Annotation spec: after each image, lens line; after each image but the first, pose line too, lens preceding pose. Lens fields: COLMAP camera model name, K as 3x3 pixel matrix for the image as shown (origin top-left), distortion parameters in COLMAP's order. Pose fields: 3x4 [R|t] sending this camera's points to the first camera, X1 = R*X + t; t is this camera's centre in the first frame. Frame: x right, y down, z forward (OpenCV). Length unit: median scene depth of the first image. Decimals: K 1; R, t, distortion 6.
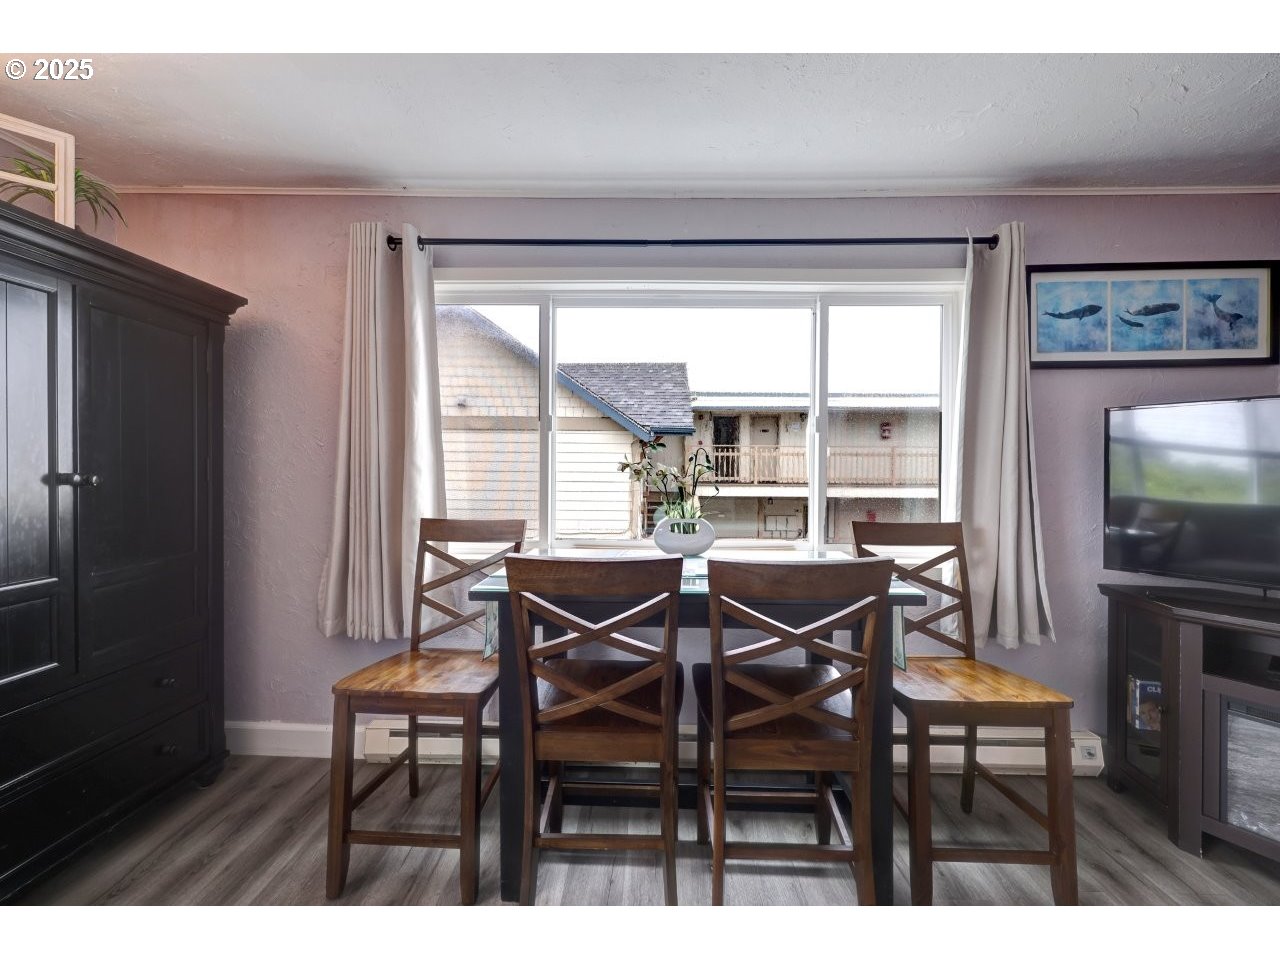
lens RADIAL K [[525.1, 0, 637.0], [0, 525.1, 474.0], [0, 0, 1]] dist [-0.003615, -0.000409]
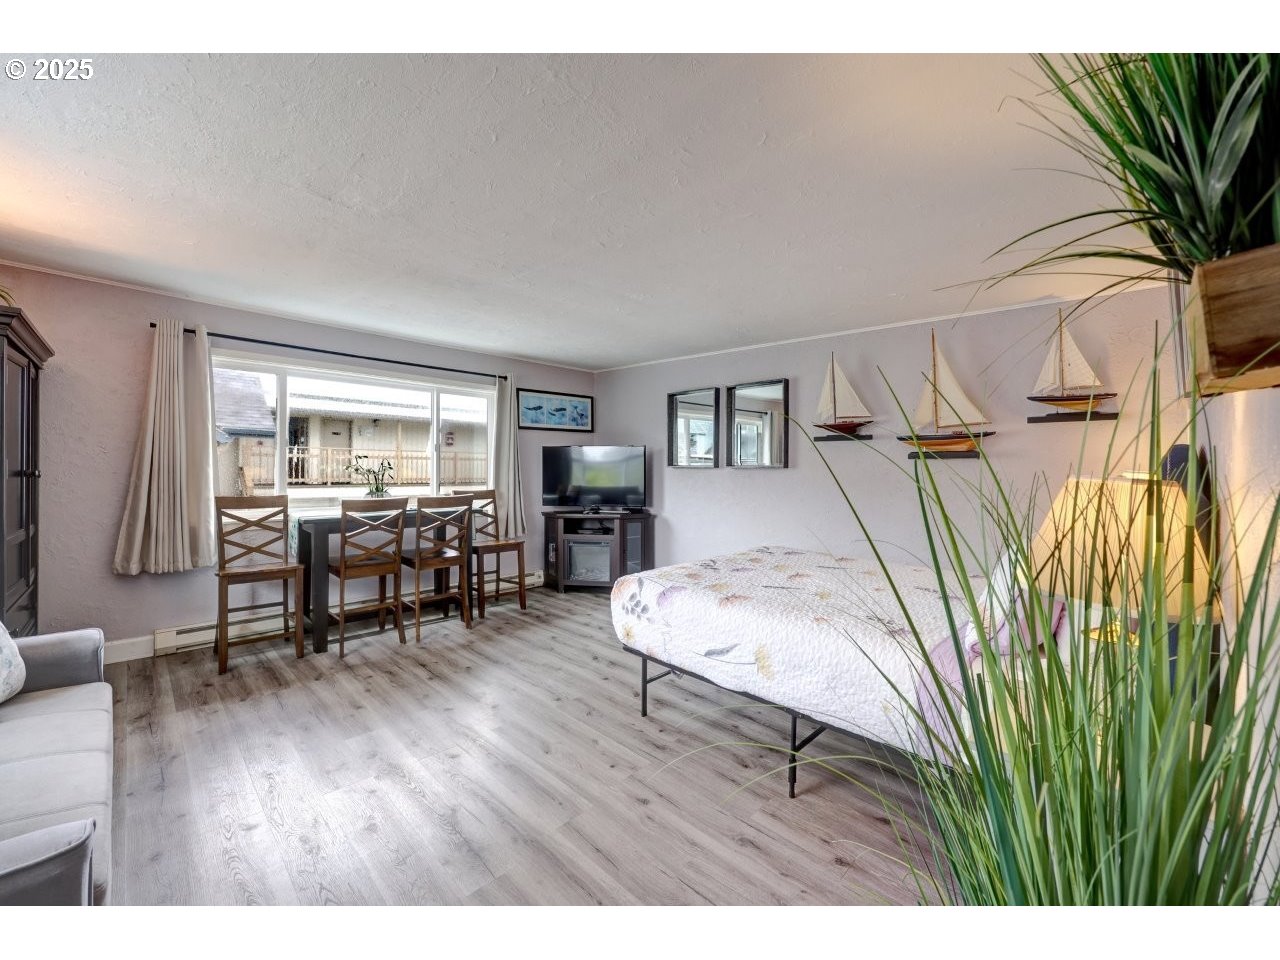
lens RADIAL K [[525.1, 0, 637.0], [0, 525.1, 474.0], [0, 0, 1]] dist [-0.003615, -0.000409]
pose [[0.700937, -0.004966, 0.713206, -0.667730], [0.007775, 0.999970, -0.000678, 0.021968], [-0.713181, 0.006020, 0.700954, -1.197223]]
